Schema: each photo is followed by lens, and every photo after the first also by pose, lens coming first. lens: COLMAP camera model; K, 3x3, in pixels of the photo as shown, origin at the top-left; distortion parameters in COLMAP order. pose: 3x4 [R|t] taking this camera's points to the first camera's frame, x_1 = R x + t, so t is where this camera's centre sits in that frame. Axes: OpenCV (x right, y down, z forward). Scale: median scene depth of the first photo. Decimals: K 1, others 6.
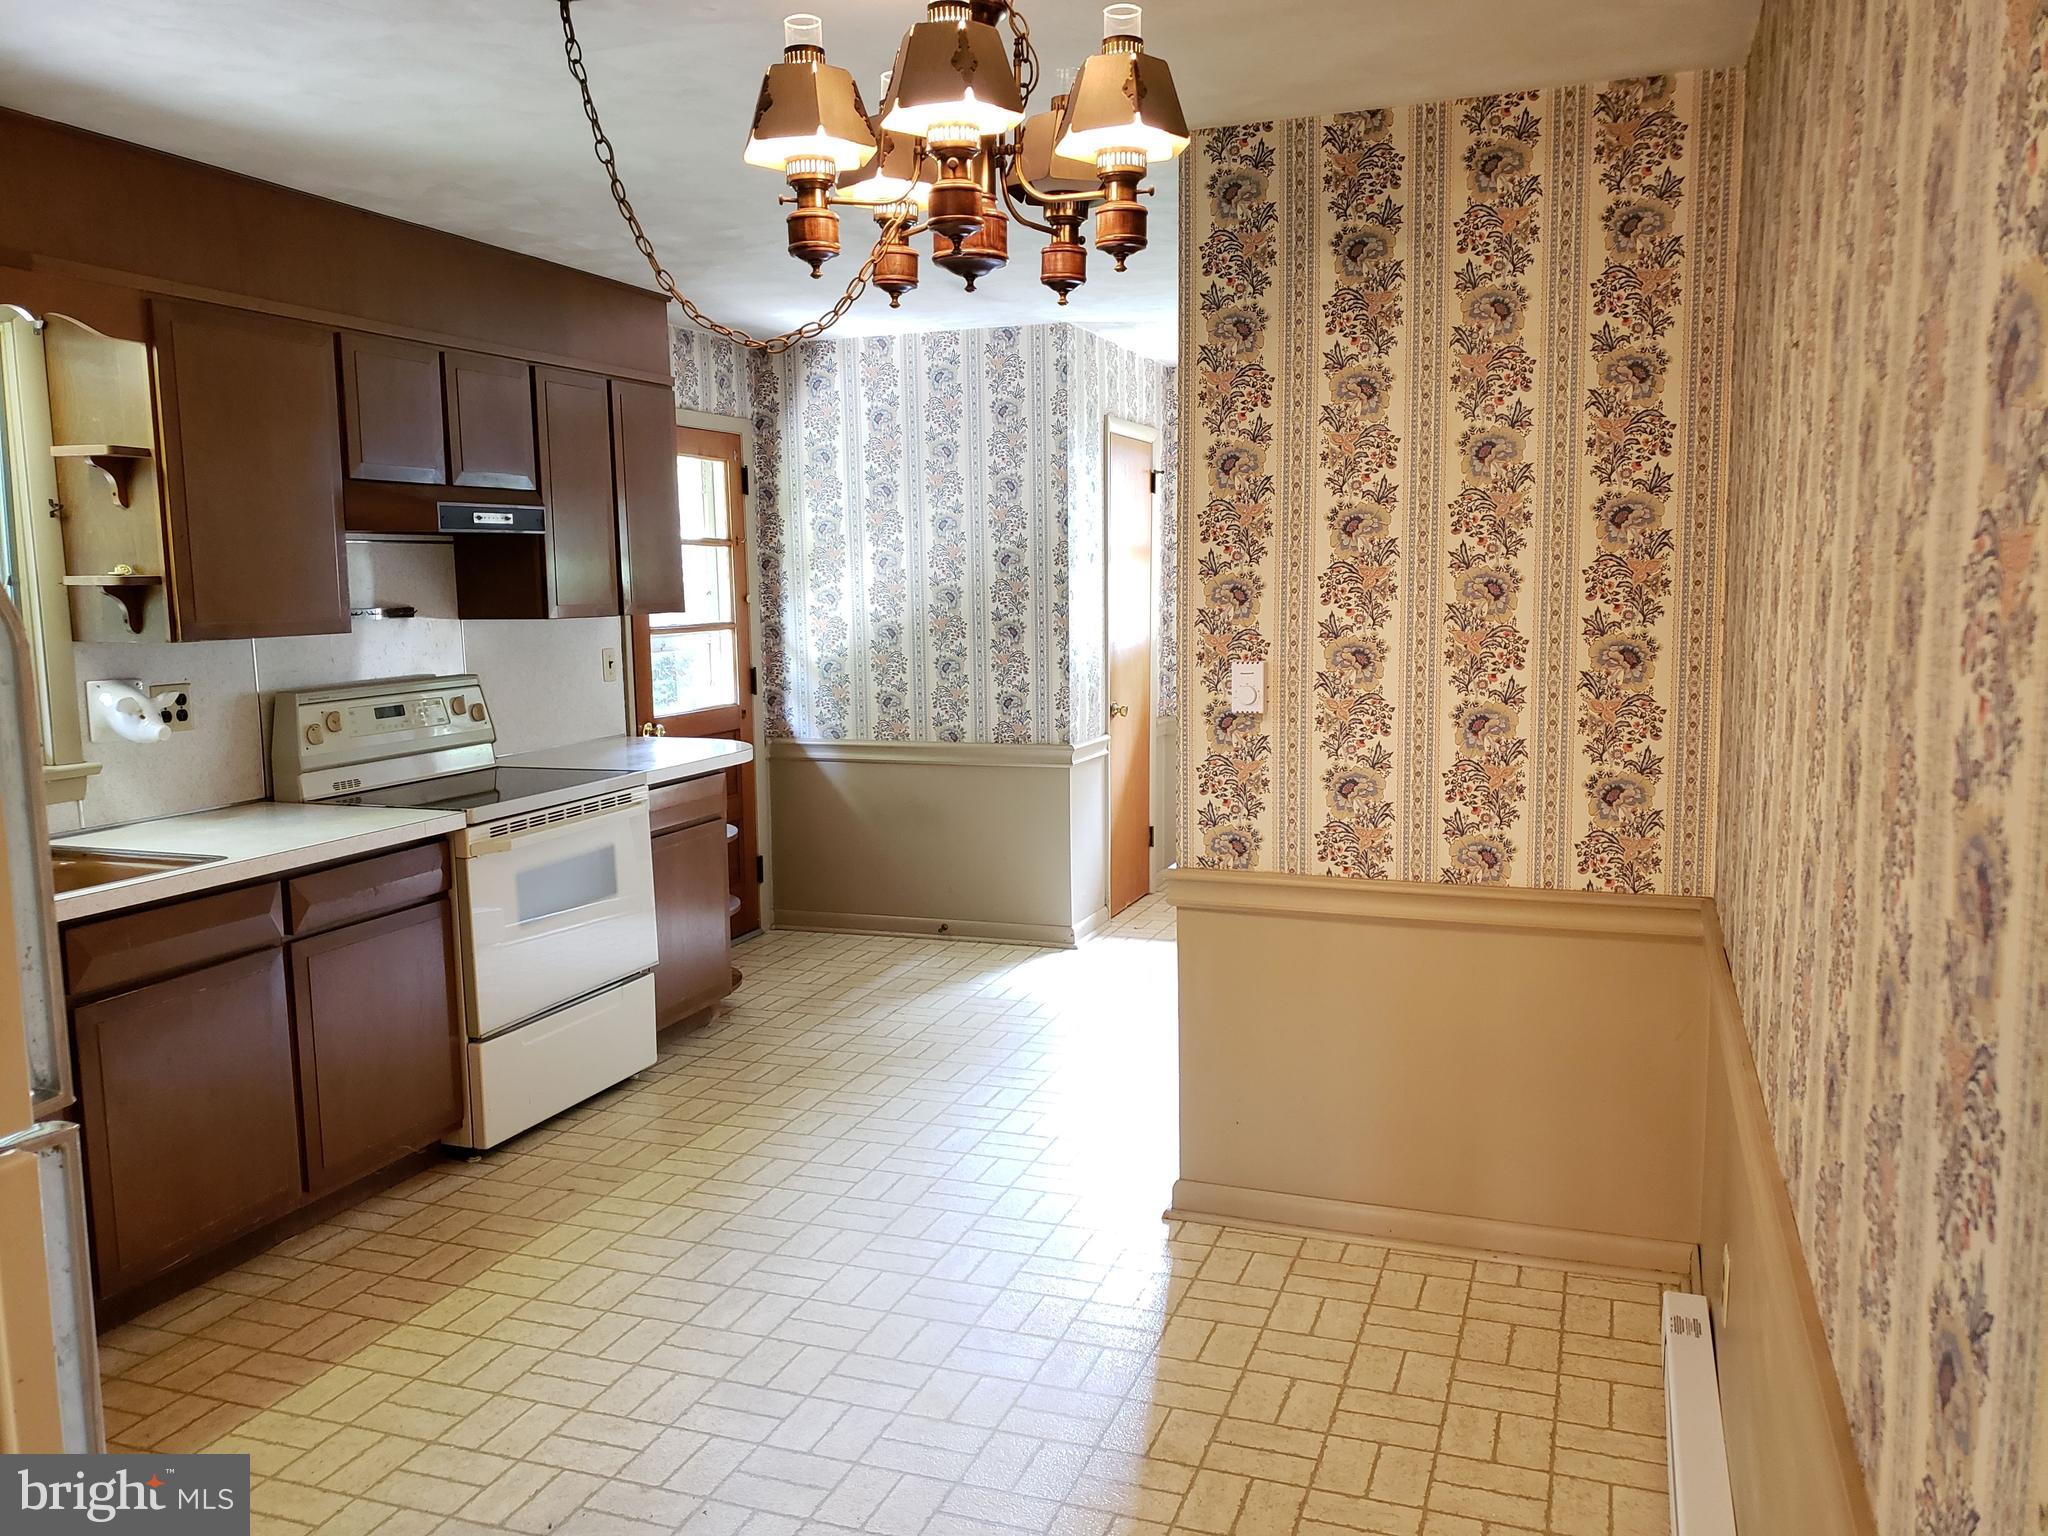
lens RADIAL K [[1565.7, 0, 1023.4], [0, 1565.7, 759.5], [0, 0, 1]] dist [0.033096, -0.003400]
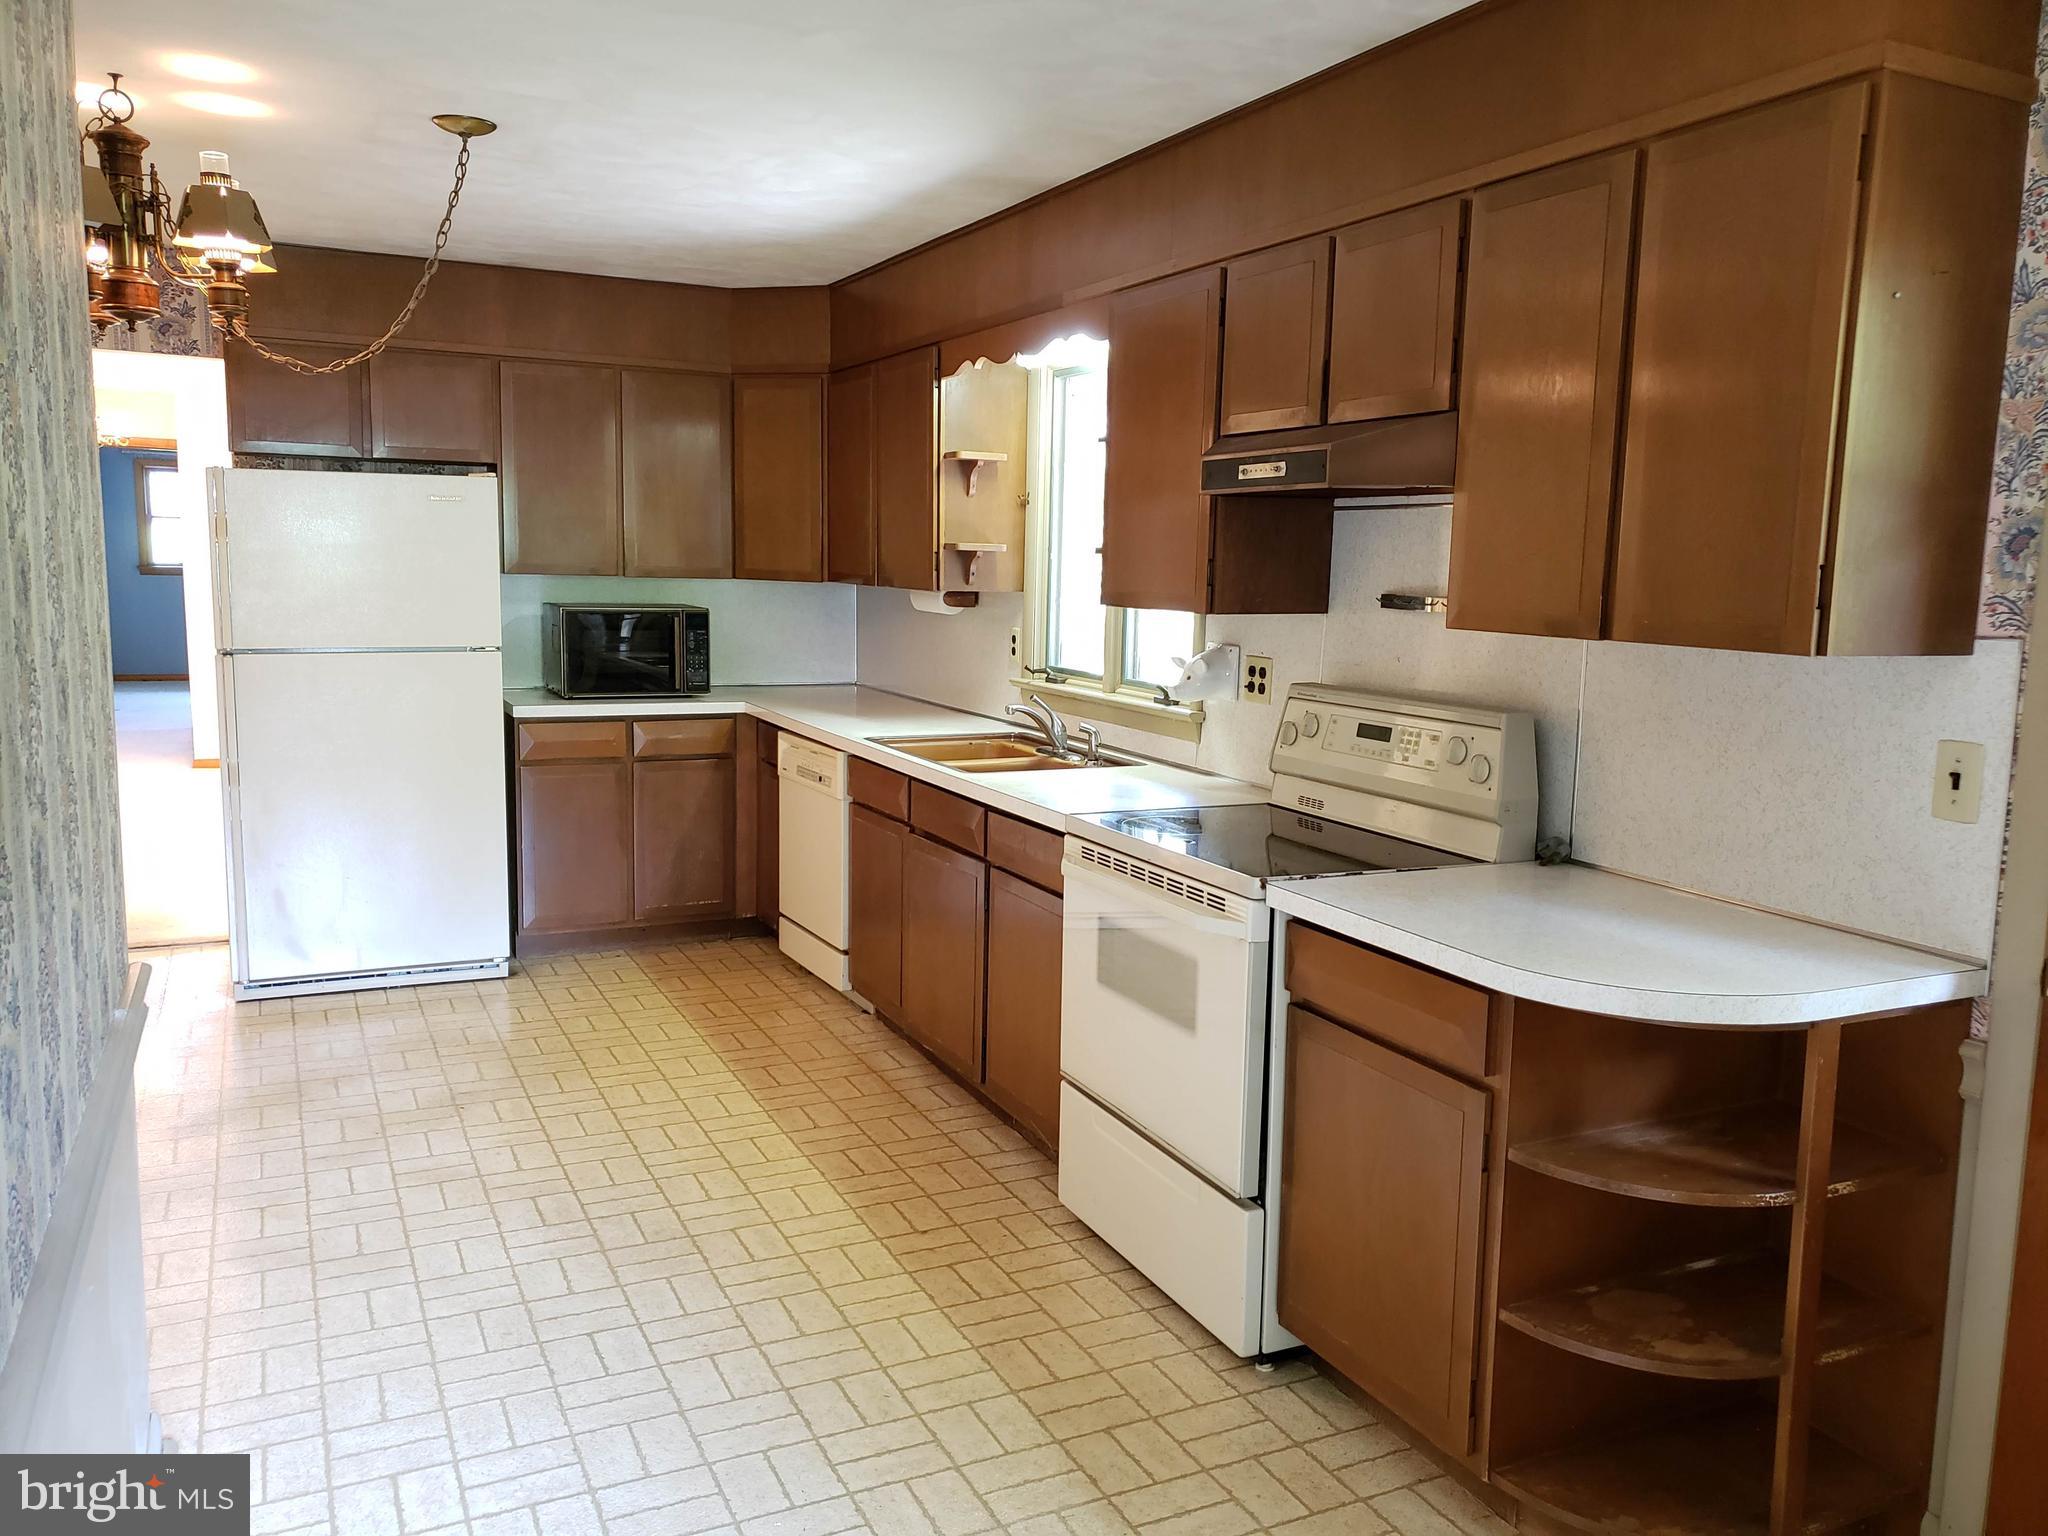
lens RADIAL K [[1565.7, 0, 1023.4], [0, 1565.7, 759.5], [0, 0, 1]] dist [0.033096, -0.003400]
pose [[-0.687885, 0.099876, -0.718915, 0.285324], [-0.094979, 0.969584, 0.225580, -0.191383], [0.719579, 0.223455, -0.657476, 1.535870]]
